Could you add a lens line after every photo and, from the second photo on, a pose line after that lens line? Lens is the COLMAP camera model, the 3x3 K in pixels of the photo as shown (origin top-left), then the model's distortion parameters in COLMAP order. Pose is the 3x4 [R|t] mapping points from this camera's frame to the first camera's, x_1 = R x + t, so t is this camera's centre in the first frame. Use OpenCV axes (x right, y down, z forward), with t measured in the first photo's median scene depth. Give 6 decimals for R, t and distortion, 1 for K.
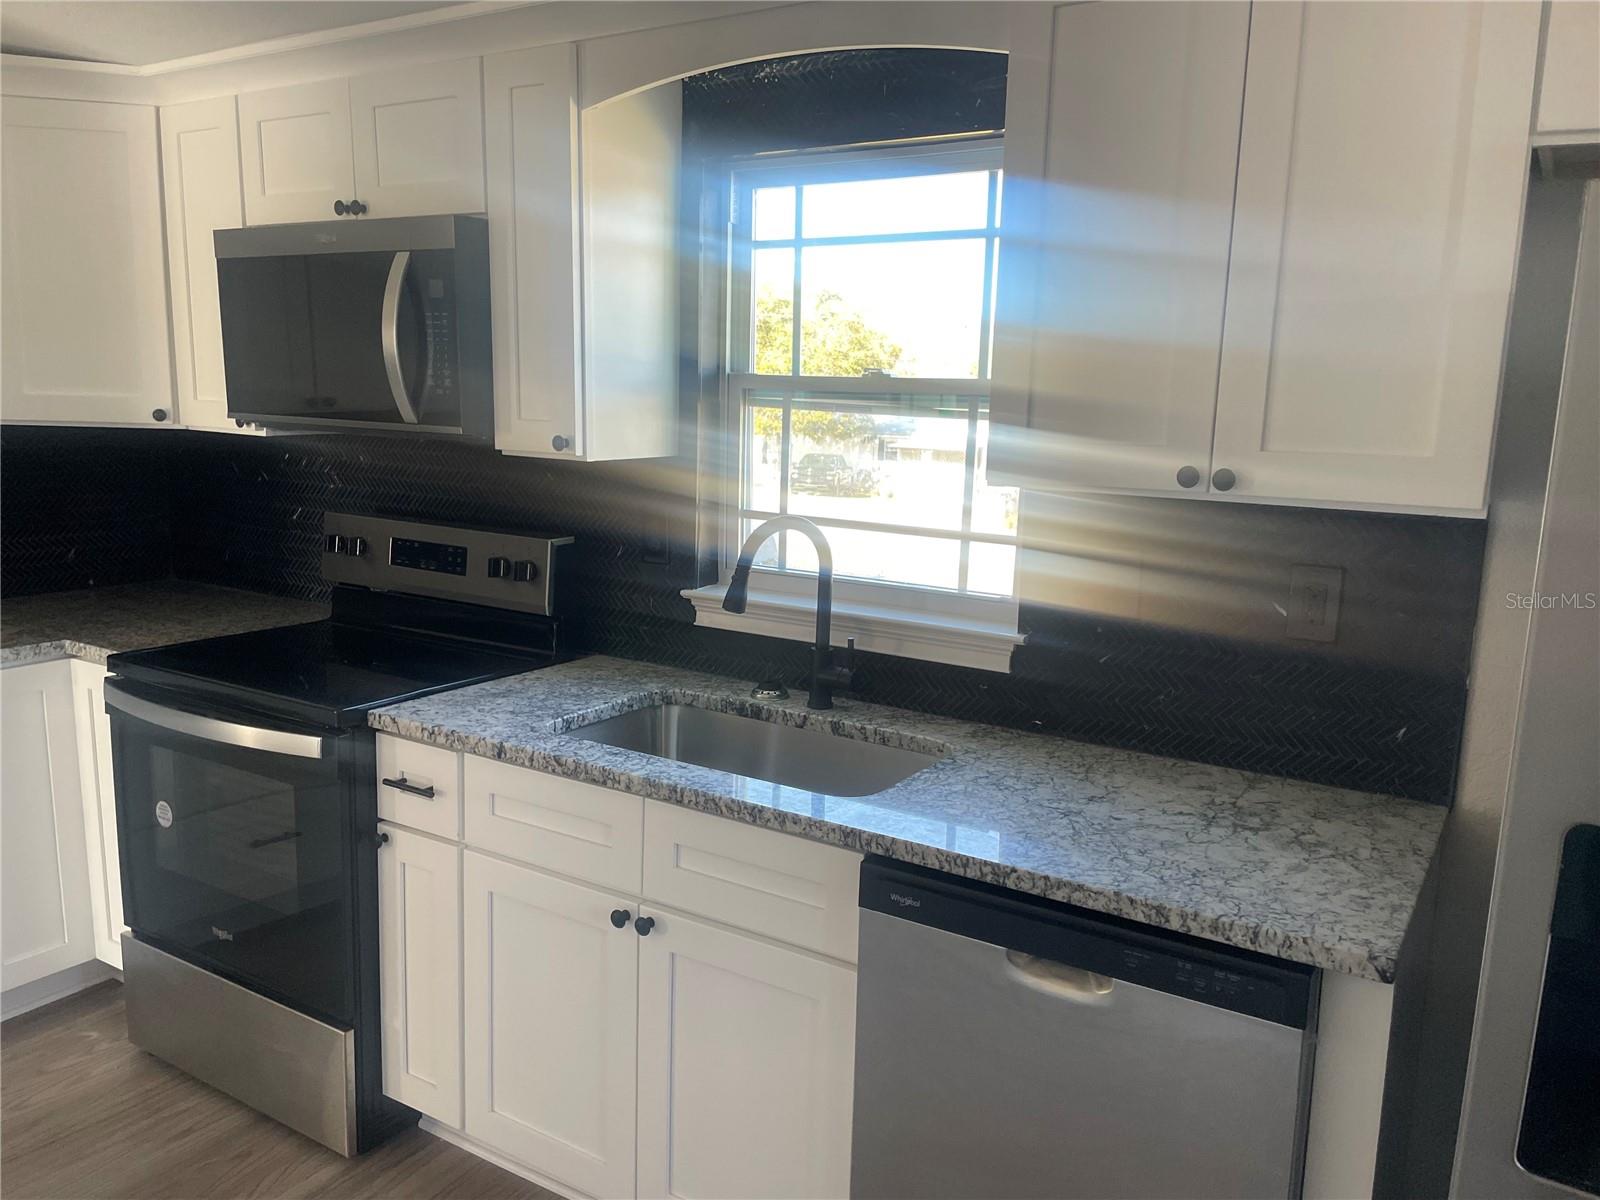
lens RADIAL K [[1210.2, 0, 804.9], [0, 1210.2, 583.6], [0, 0, 1]] dist [0.102419, -0.126830]
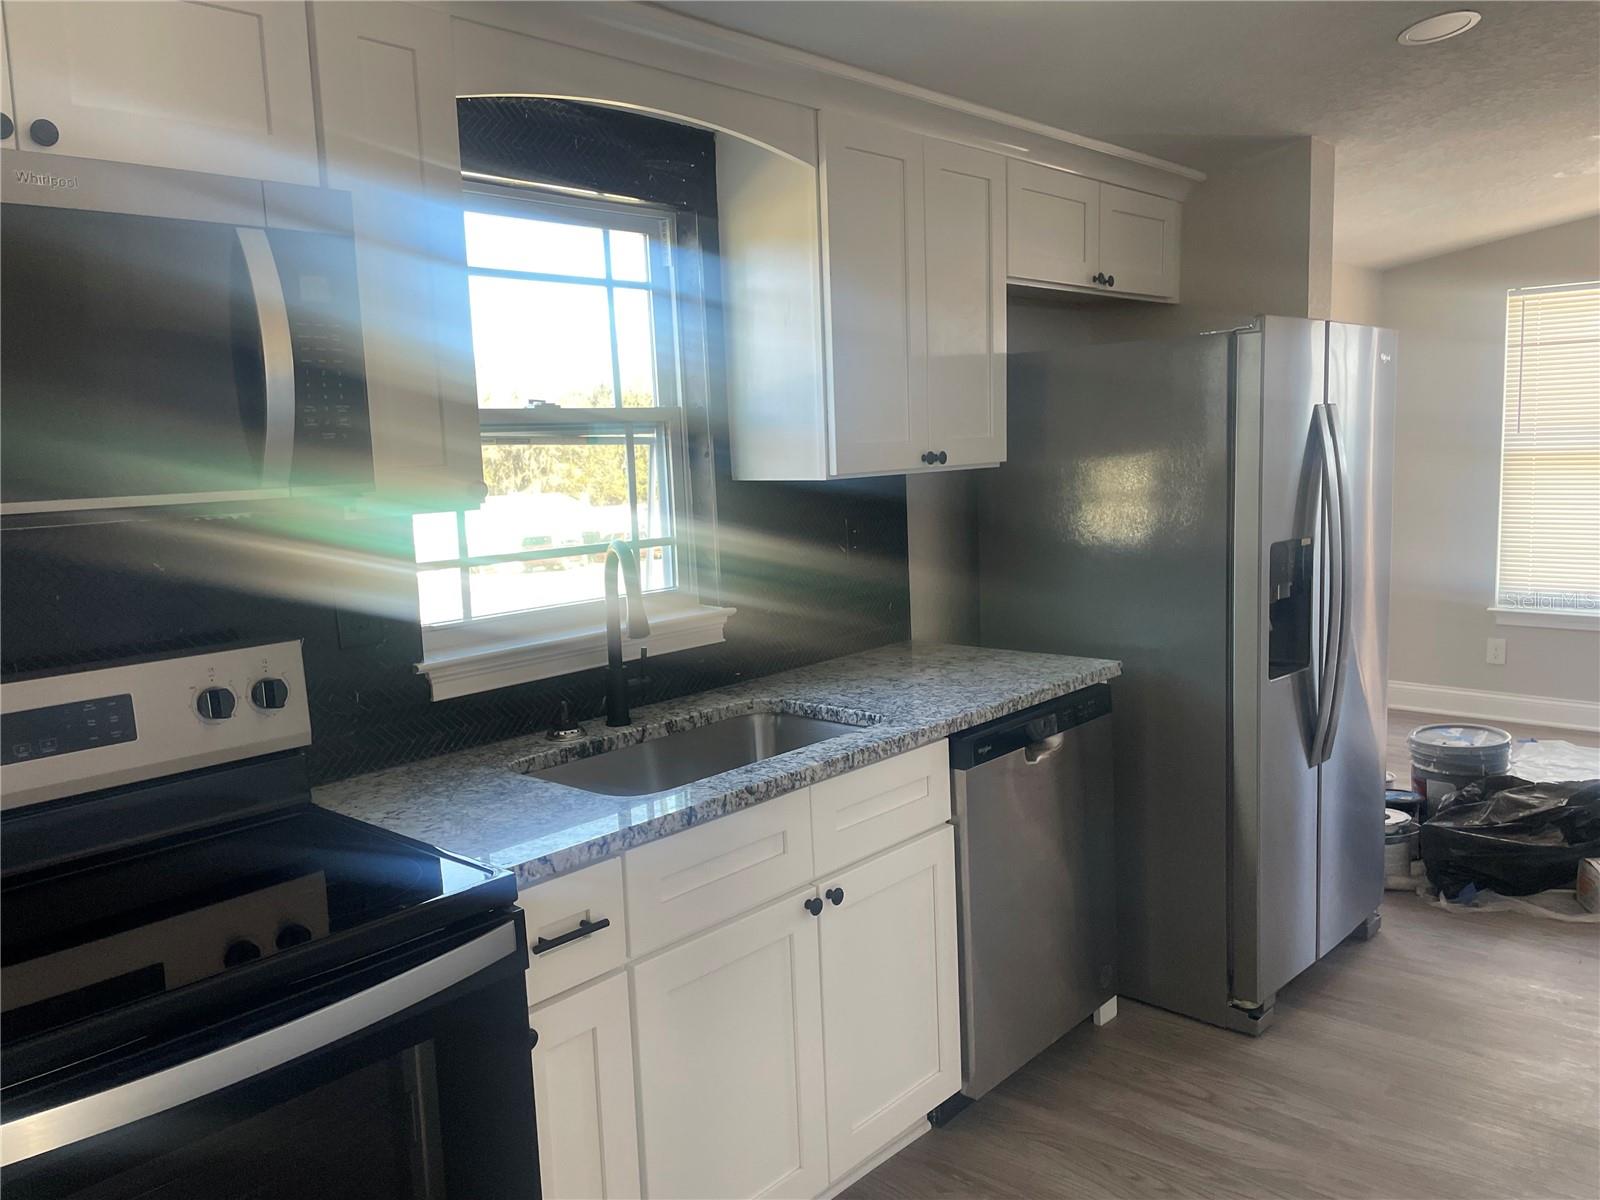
lens RADIAL K [[1210.2, 0, 804.9], [0, 1210.2, 583.6], [0, 0, 1]] dist [0.102419, -0.126830]
pose [[0.171350, -0.147869, 0.974050, -1.078410], [0.196954, 0.973856, 0.113193, -0.114741], [-0.965323, 0.172448, 0.195994, 0.705681]]
